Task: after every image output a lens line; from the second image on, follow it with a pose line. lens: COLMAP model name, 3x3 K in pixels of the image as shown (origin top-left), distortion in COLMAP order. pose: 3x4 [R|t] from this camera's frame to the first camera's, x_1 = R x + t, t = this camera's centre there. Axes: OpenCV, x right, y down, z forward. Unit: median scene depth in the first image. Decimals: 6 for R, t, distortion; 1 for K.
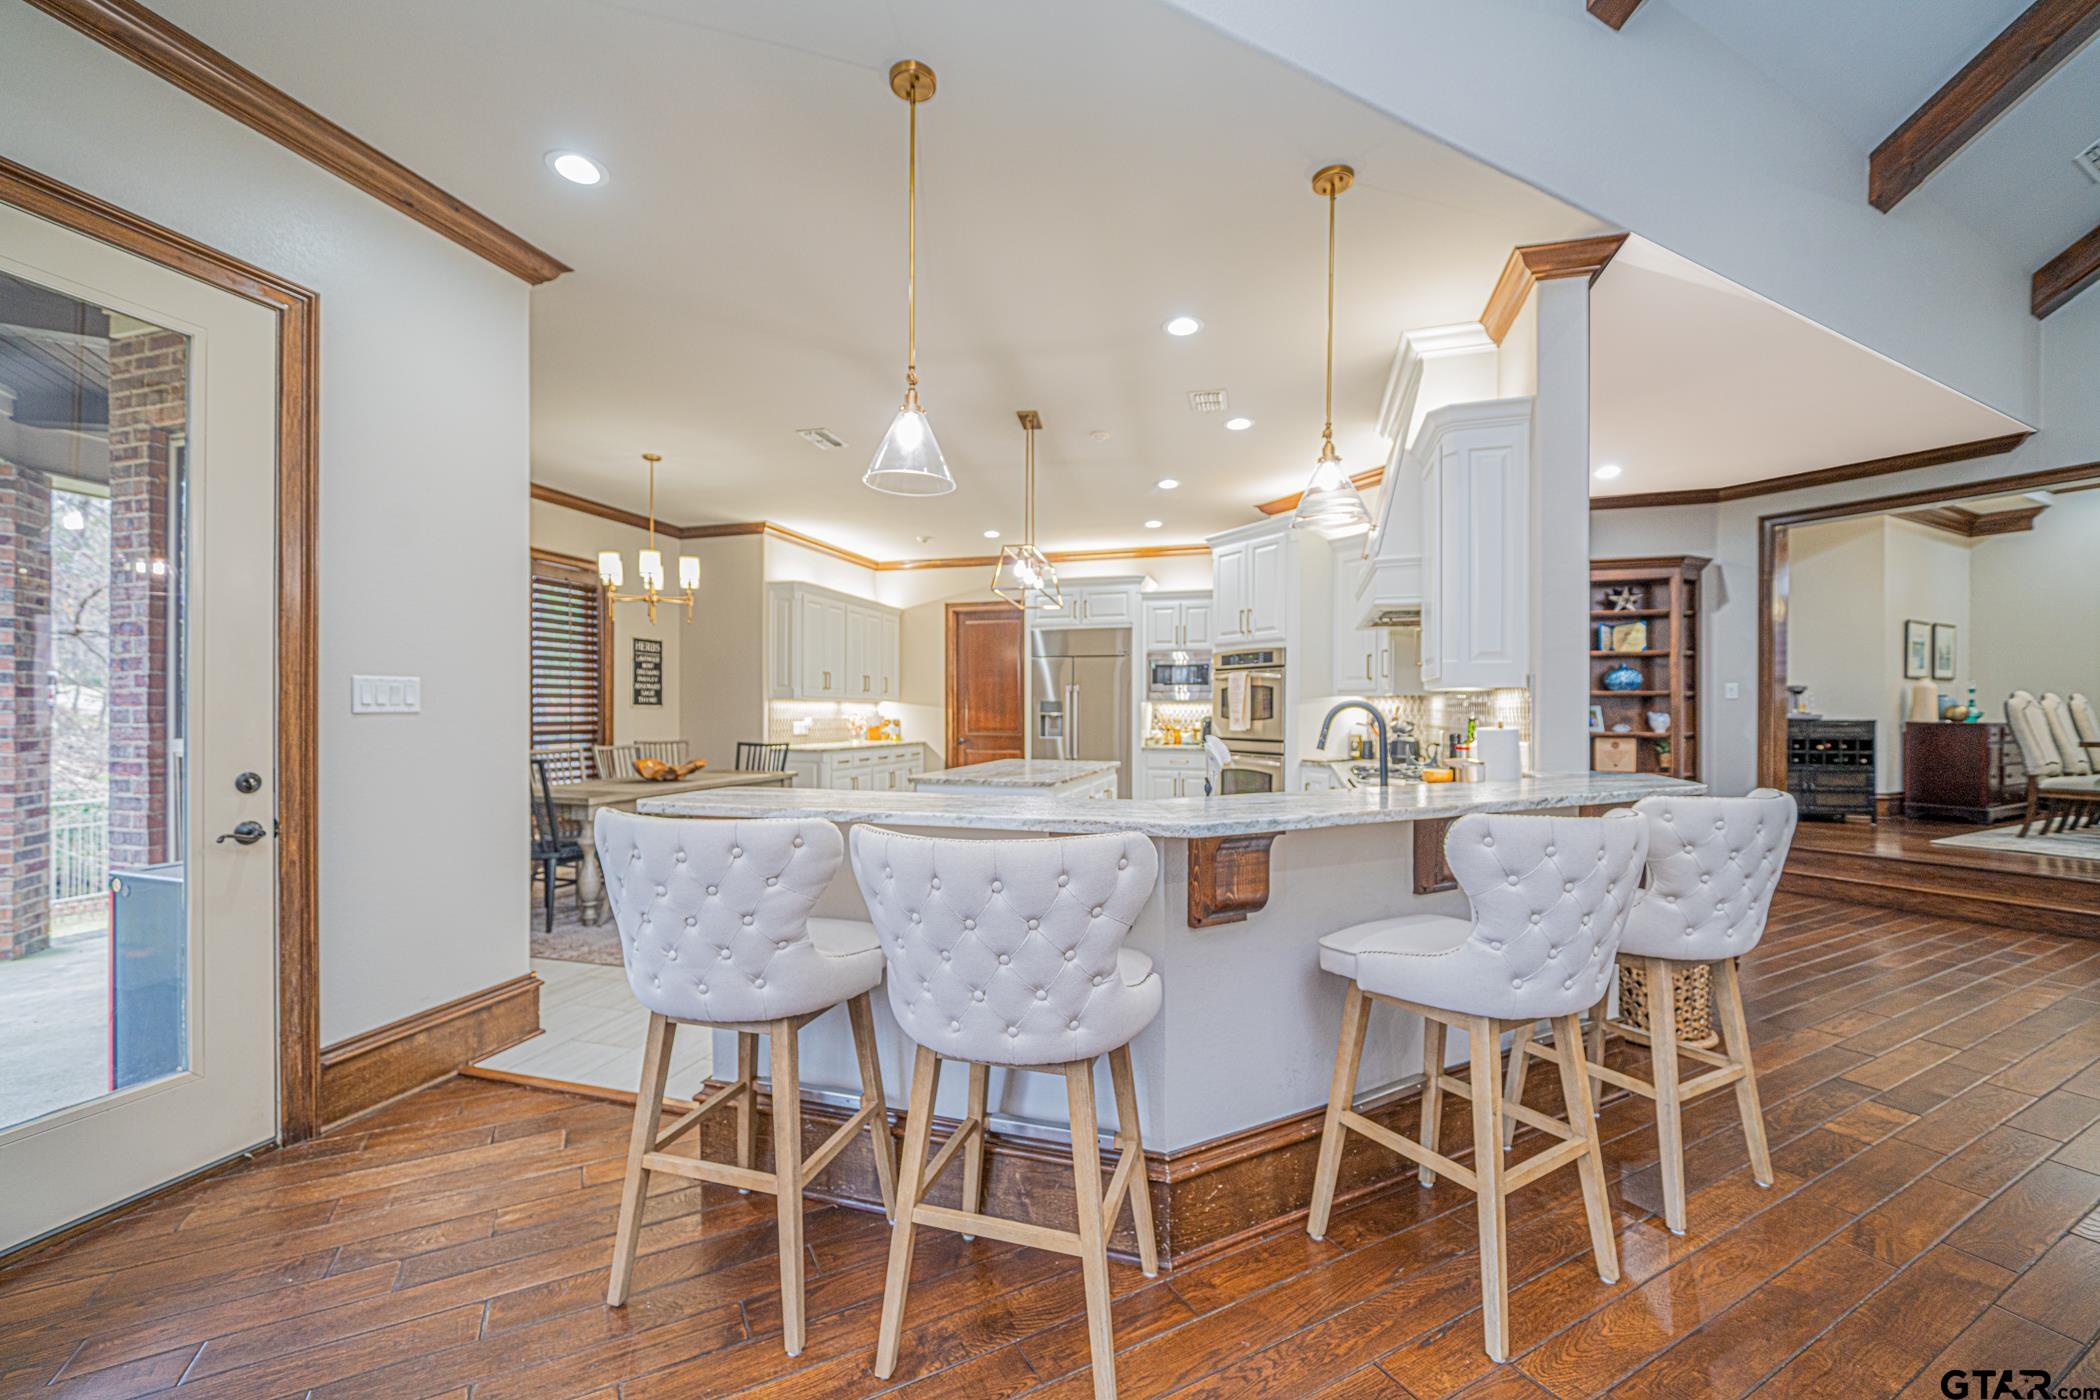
lens RADIAL K [[834.3, 0, 1024.1], [0, 834.3, 708.7], [0, 0, 1]] dist [-0.000321, 0.000008]
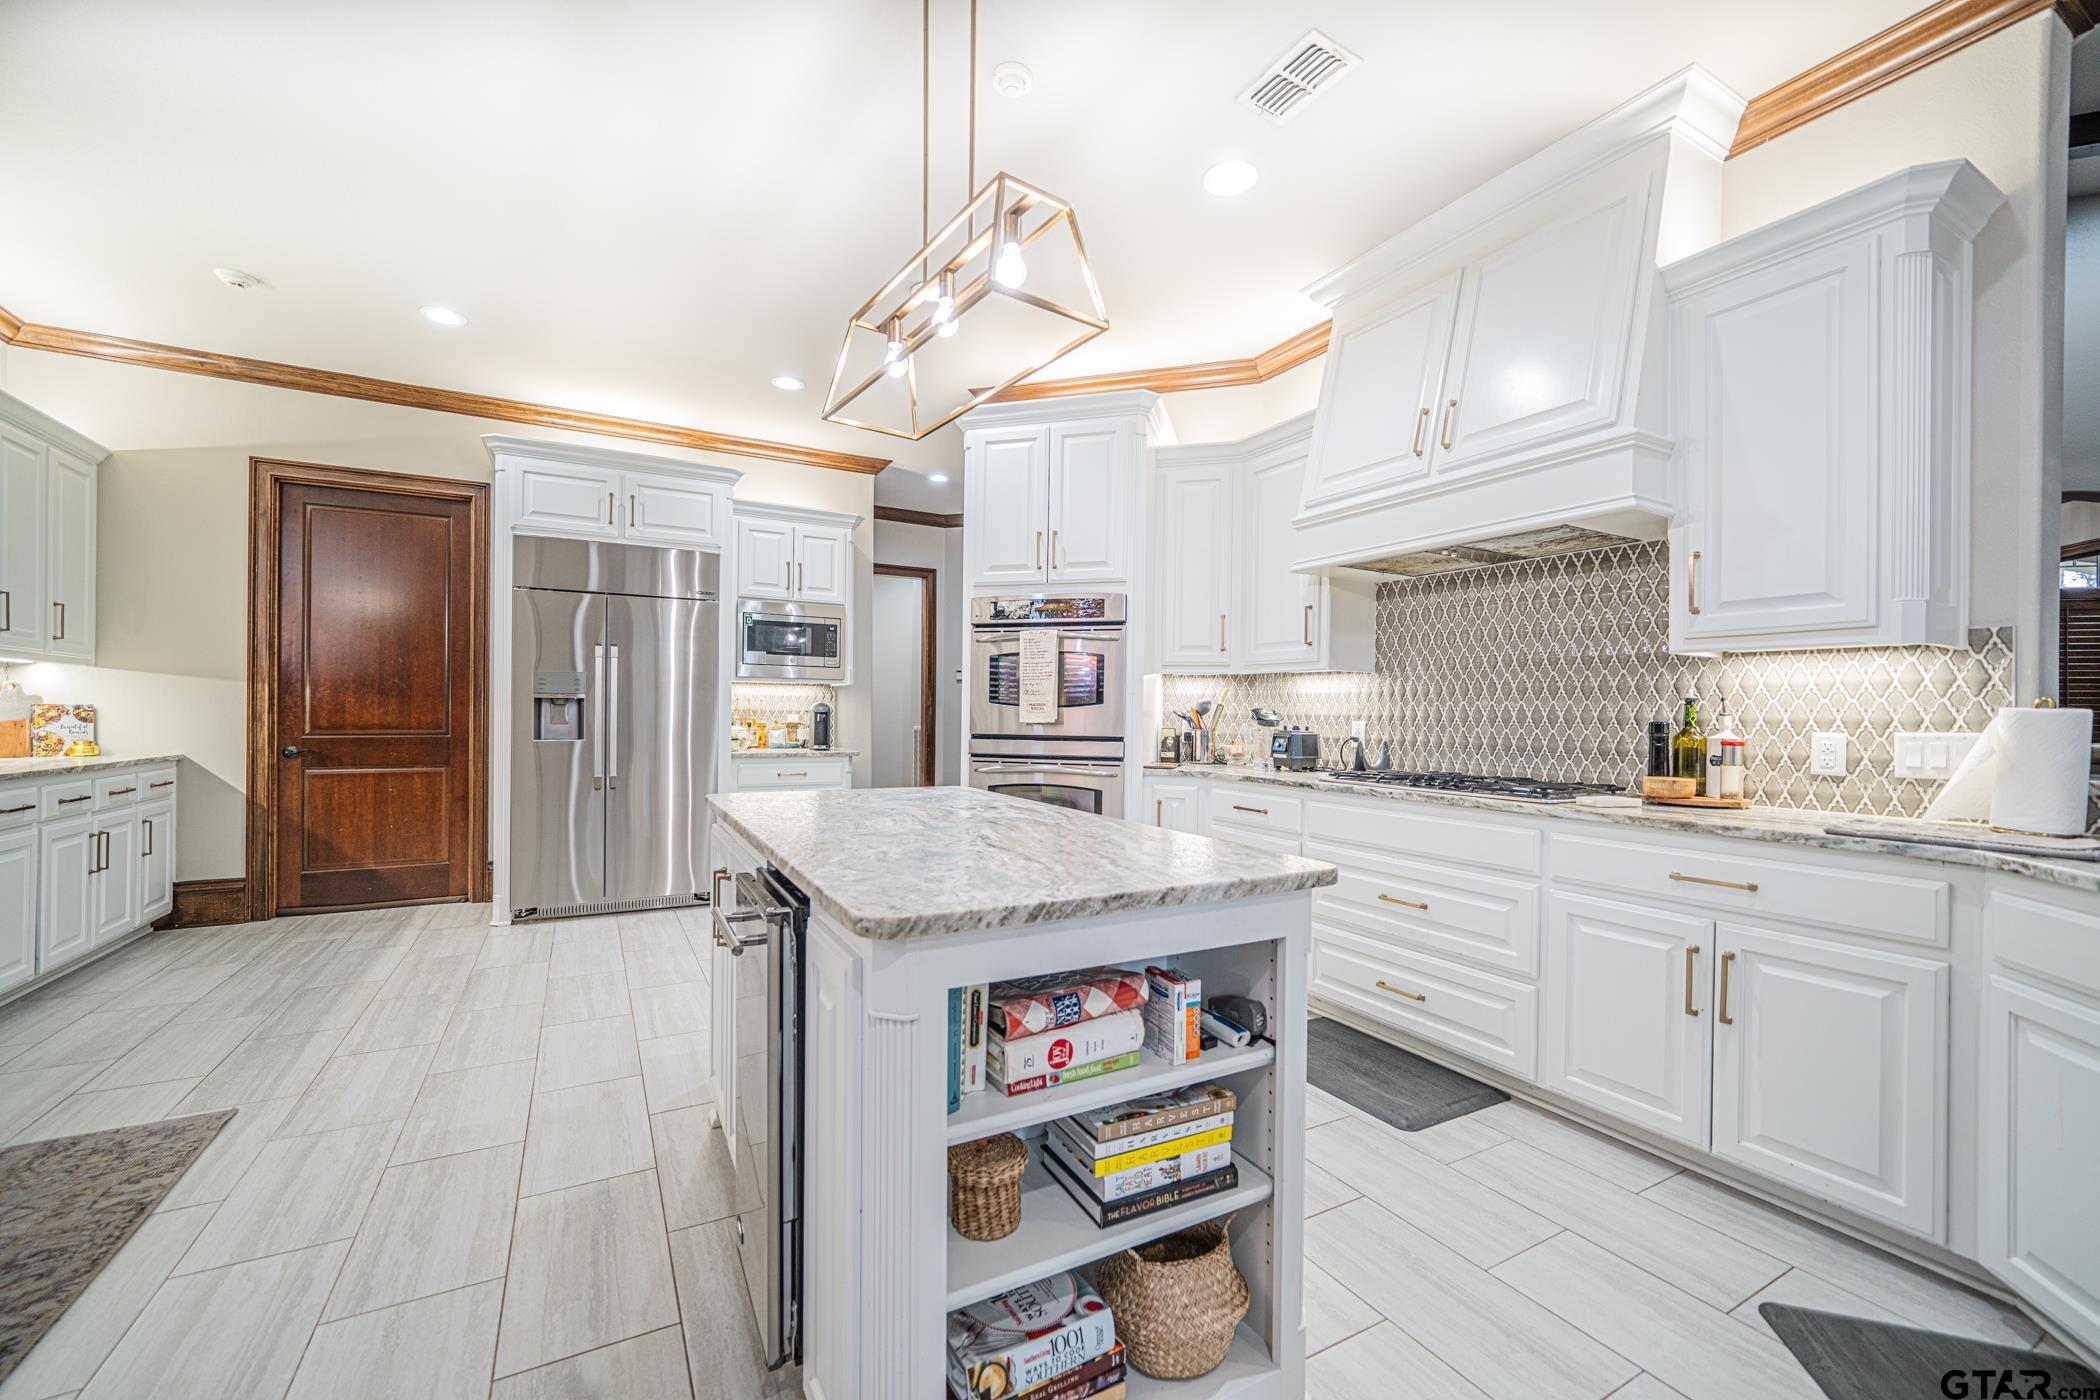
lens RADIAL K [[834.3, 0, 1024.1], [0, 834.3, 708.7], [0, 0, 1]] dist [-0.000321, 0.000008]
pose [[0.698837, 0.007812, 0.715239, -0.130820], [-0.010128, 0.999948, -0.001026, 0.010586], [-0.715210, -0.006527, 0.698880, 0.379991]]
